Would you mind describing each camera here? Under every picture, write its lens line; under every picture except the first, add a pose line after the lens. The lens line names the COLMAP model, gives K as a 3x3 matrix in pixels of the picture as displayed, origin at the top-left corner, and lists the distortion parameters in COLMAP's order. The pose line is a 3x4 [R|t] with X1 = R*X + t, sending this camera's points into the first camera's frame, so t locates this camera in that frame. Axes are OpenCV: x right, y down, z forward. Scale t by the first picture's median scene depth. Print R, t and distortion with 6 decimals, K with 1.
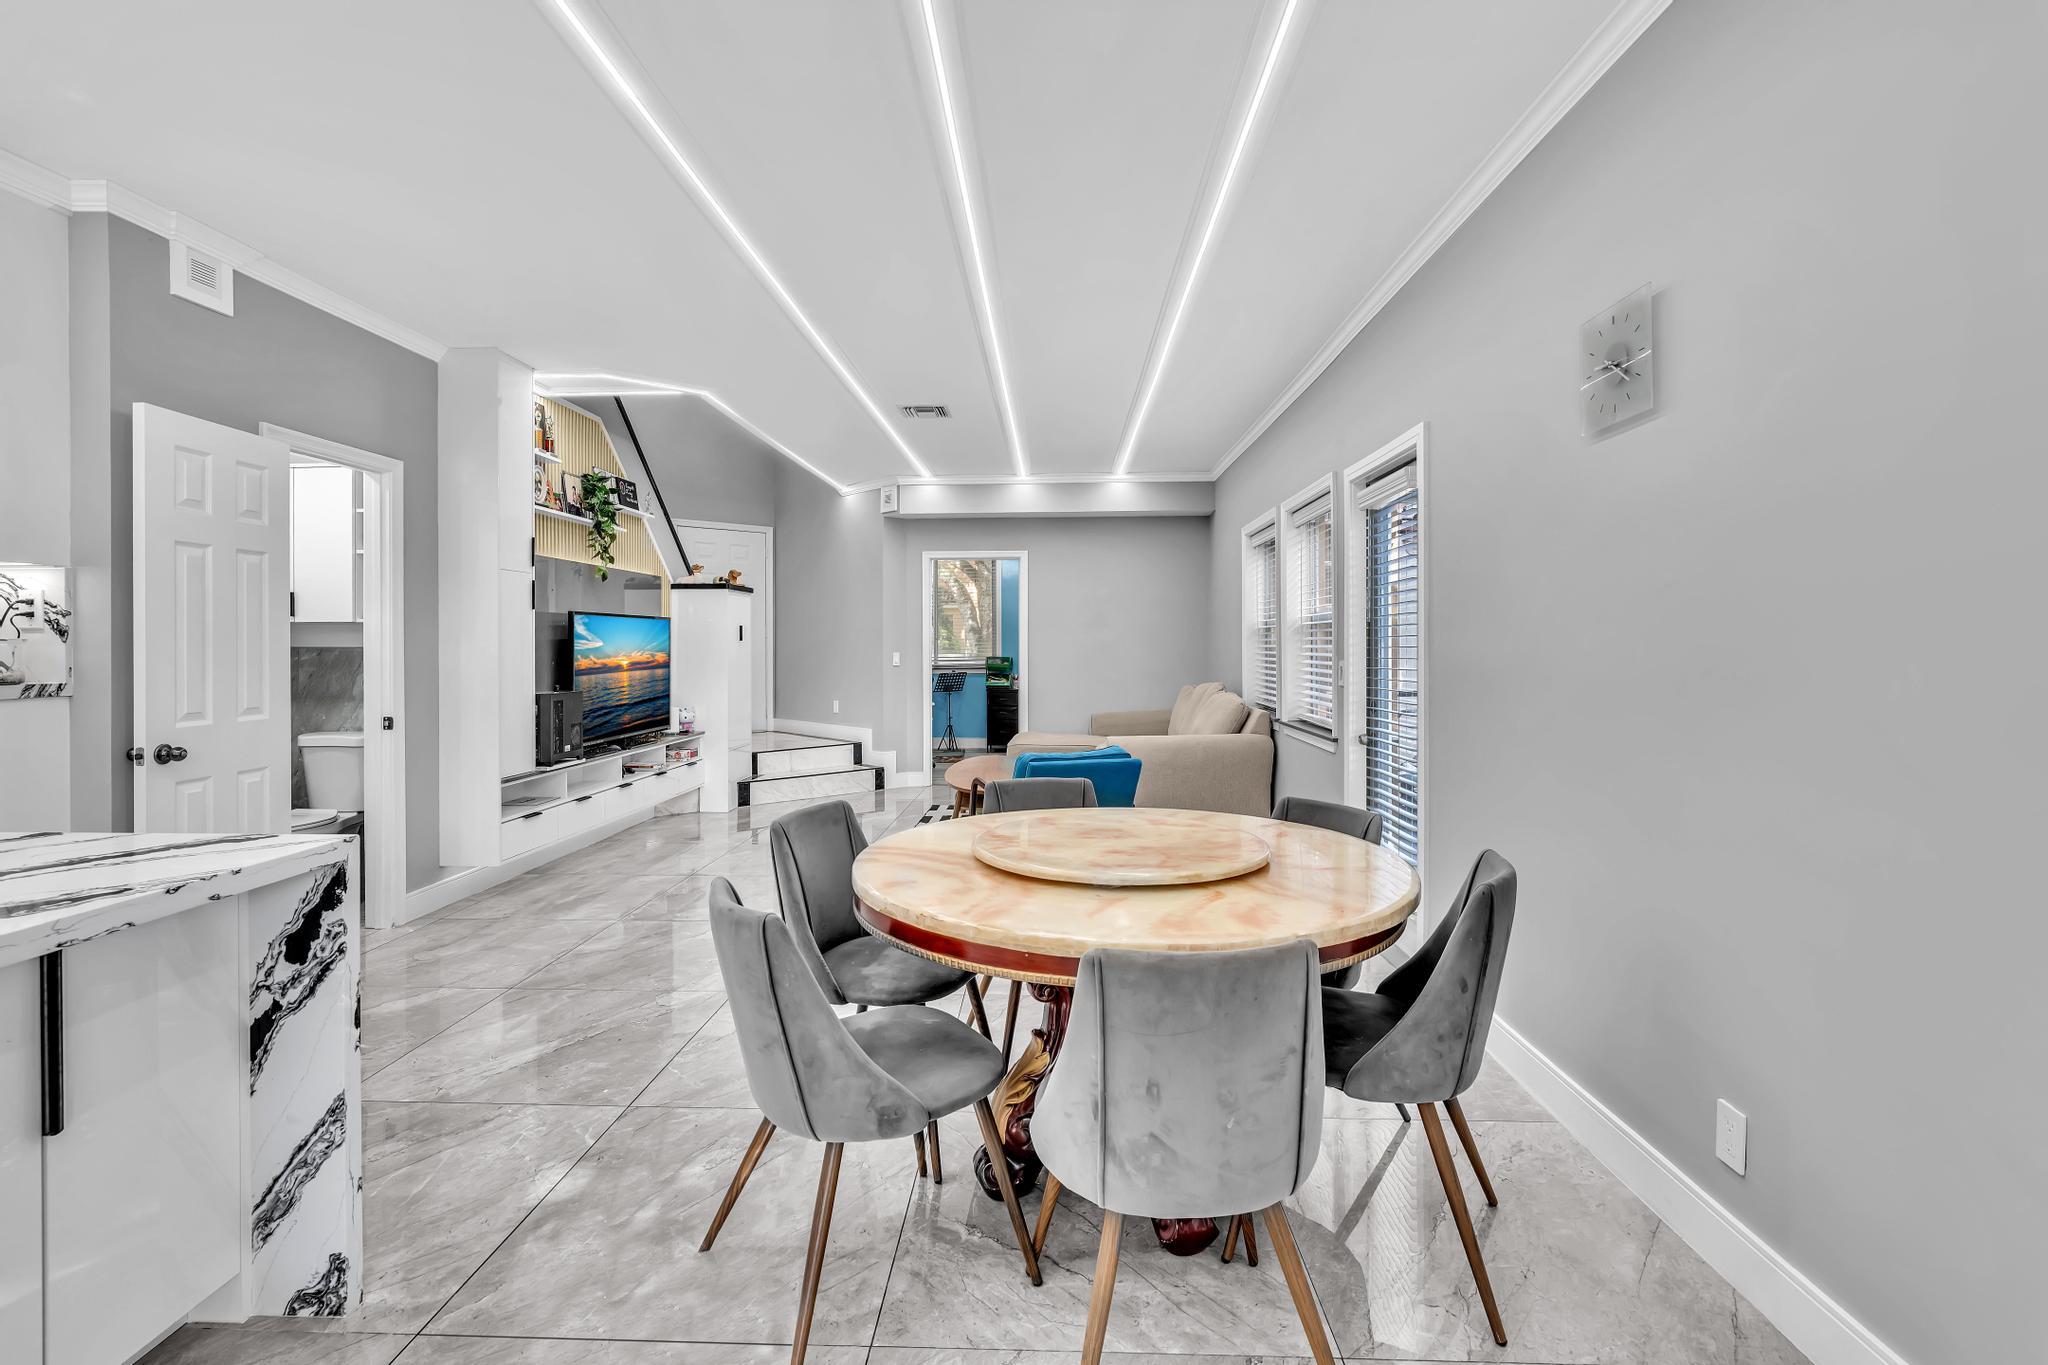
lens RADIAL K [[924.1, 0, 1008.5], [0, 924.1, 648.2], [0, 0, 1]] dist [-0.004276, 0.002521]
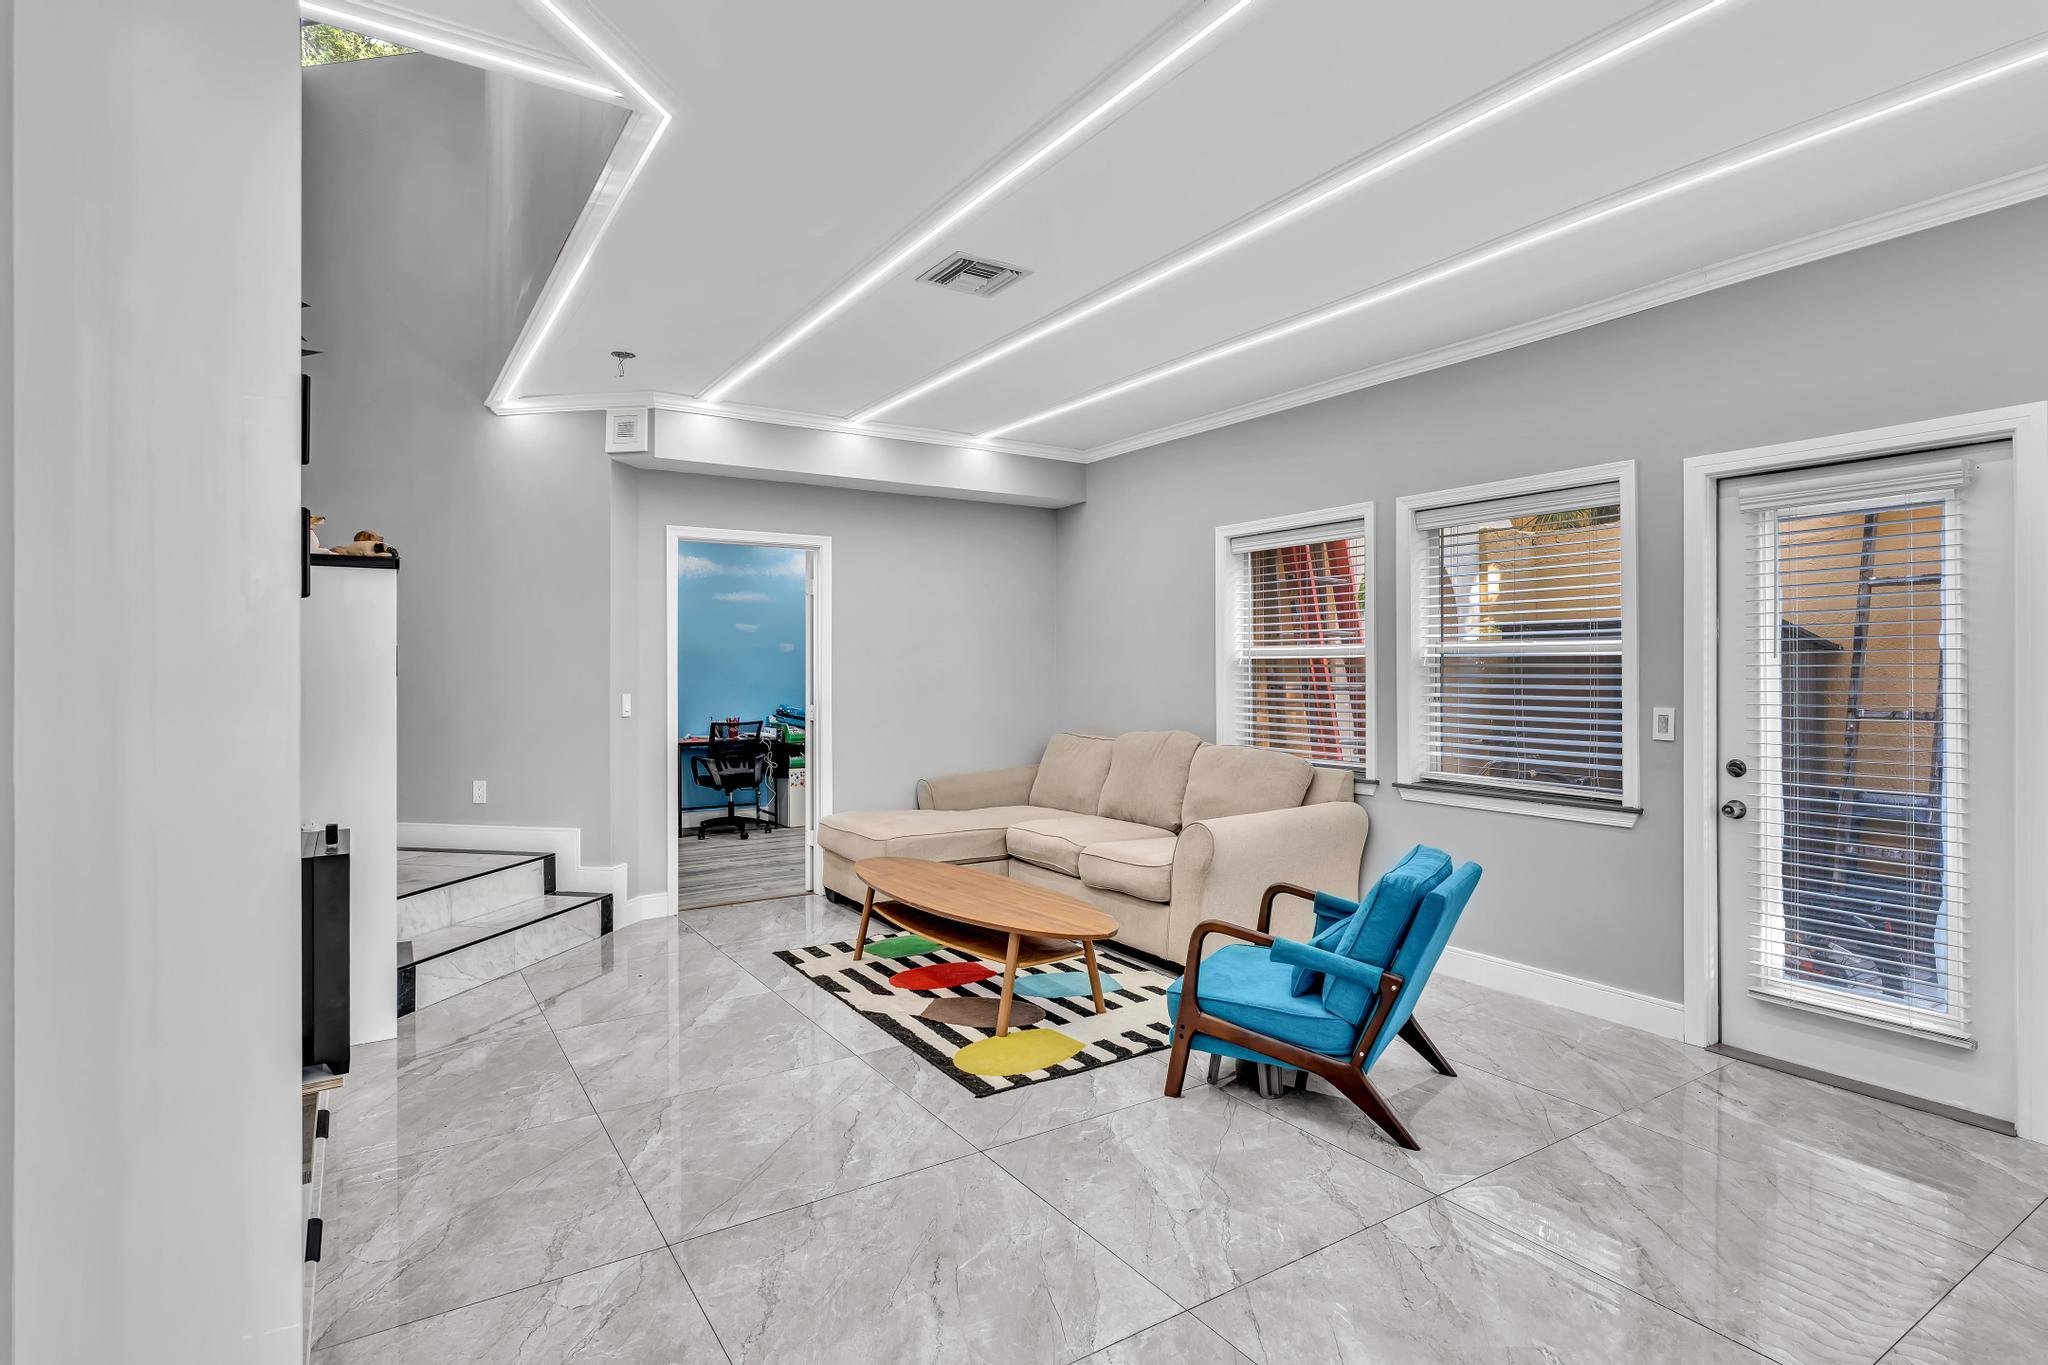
lens RADIAL K [[1031.4, 0, 1025.5], [0, 1031.4, 664.6], [0, 0, 1]] dist [-0.002637, 0.000698]
pose [[0.809264, 0.002700, 0.587438, -0.434400], [0.001763, 0.999974, -0.007026, -0.012974], [-0.587442, 0.006721, 0.809238, 0.465718]]
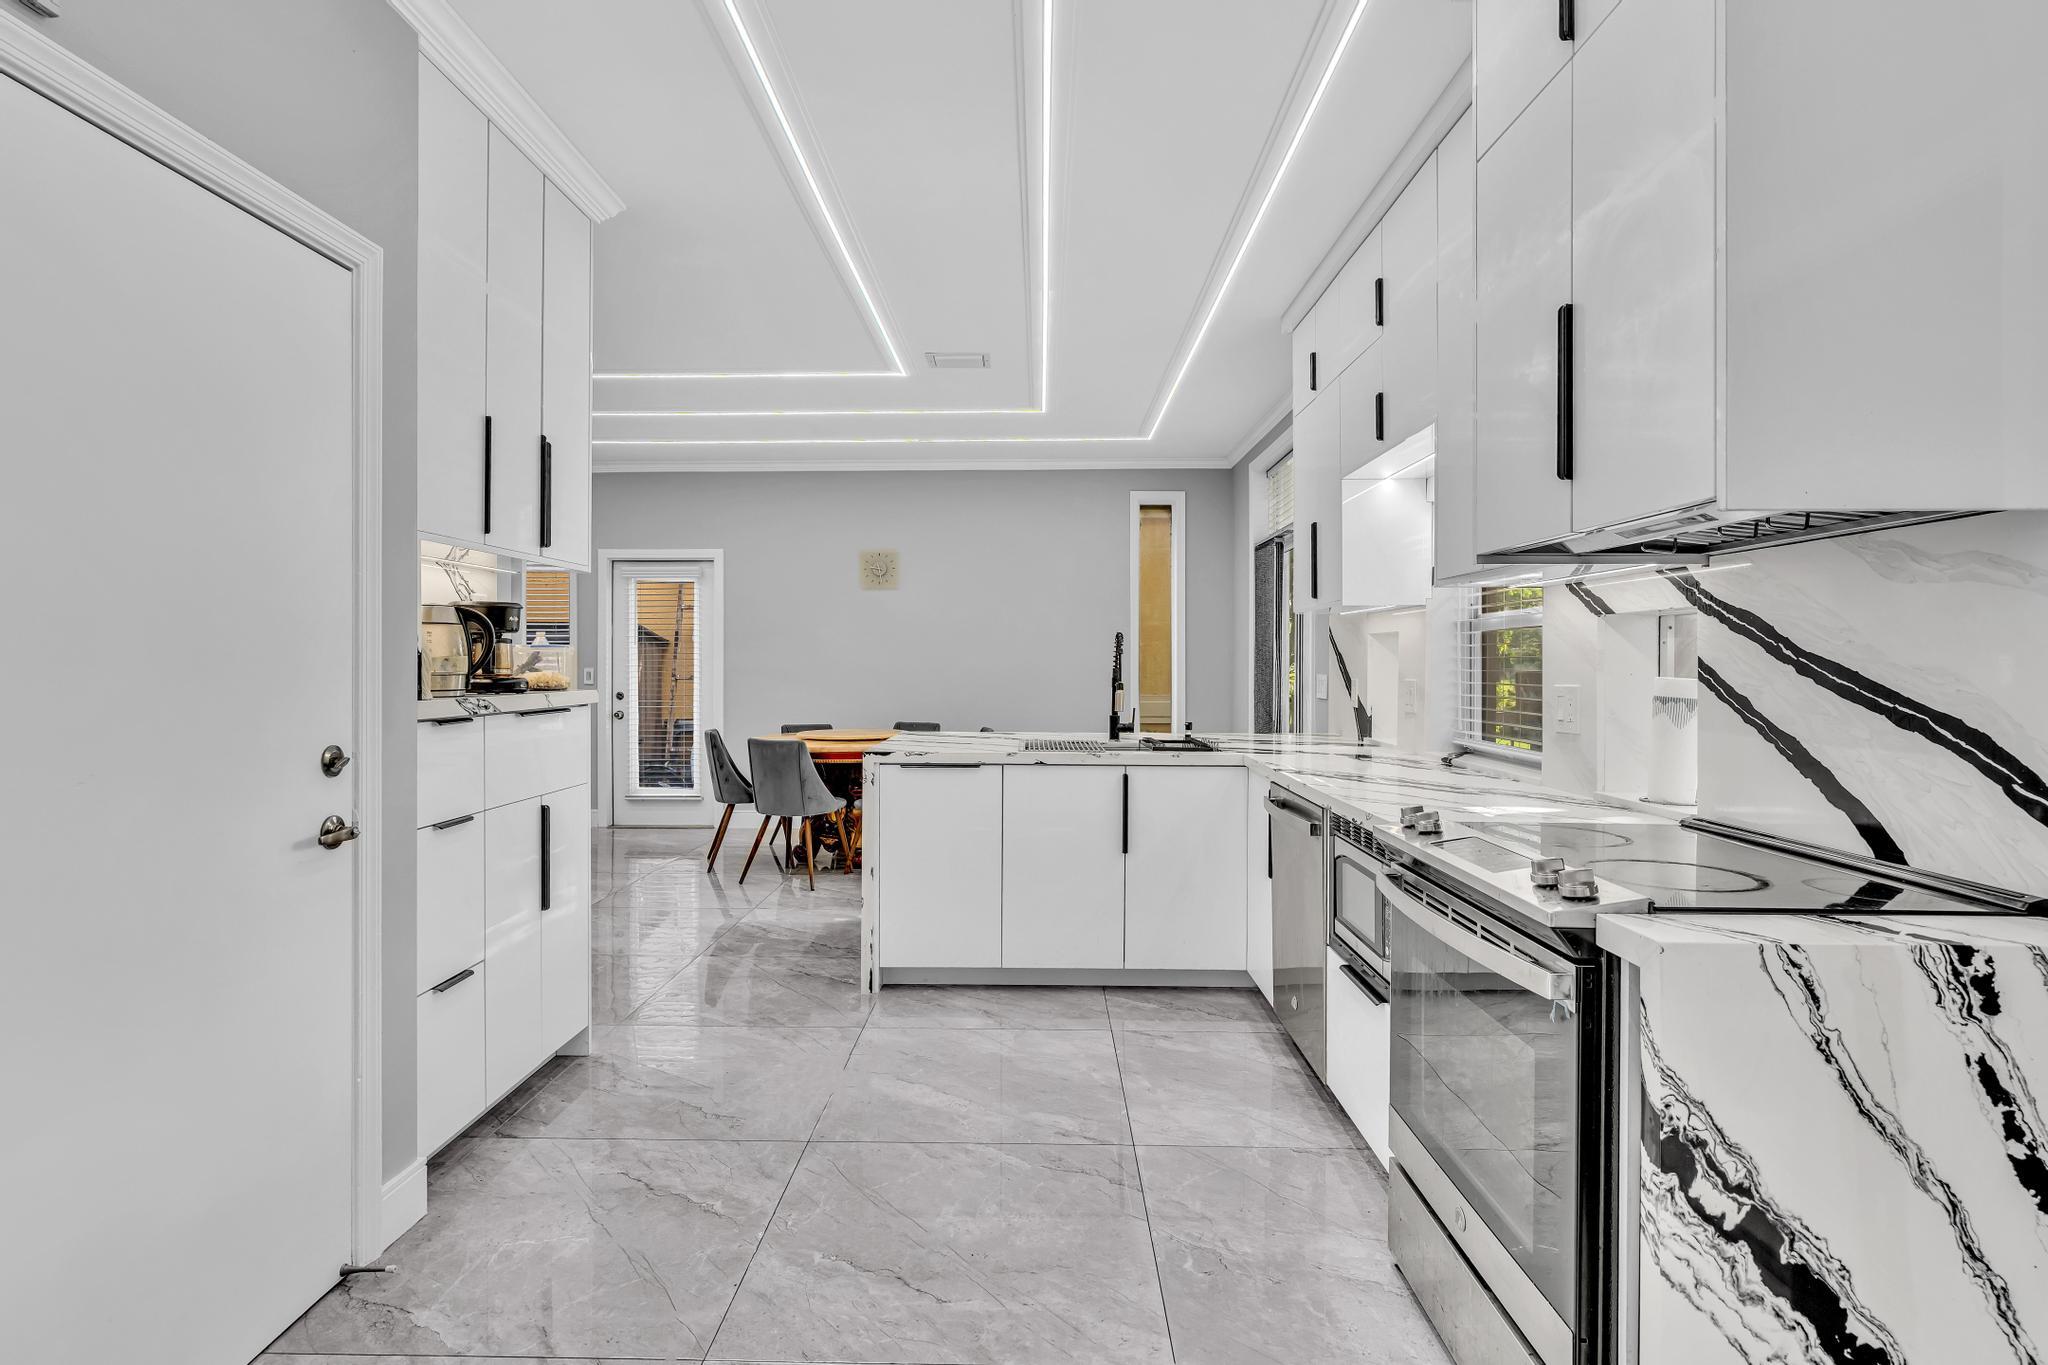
lens RADIAL K [[1047.7, 0, 1024.8], [0, 1047.7, 671.6], [0, 0, 1]] dist [-0.001947, -0.000518]
pose [[-0.032808, -0.006875, 0.999438, -1.106220], [0.002221, 0.999973, 0.006952, 0.006289], [-0.999459, 0.002448, -0.032792, 0.233584]]
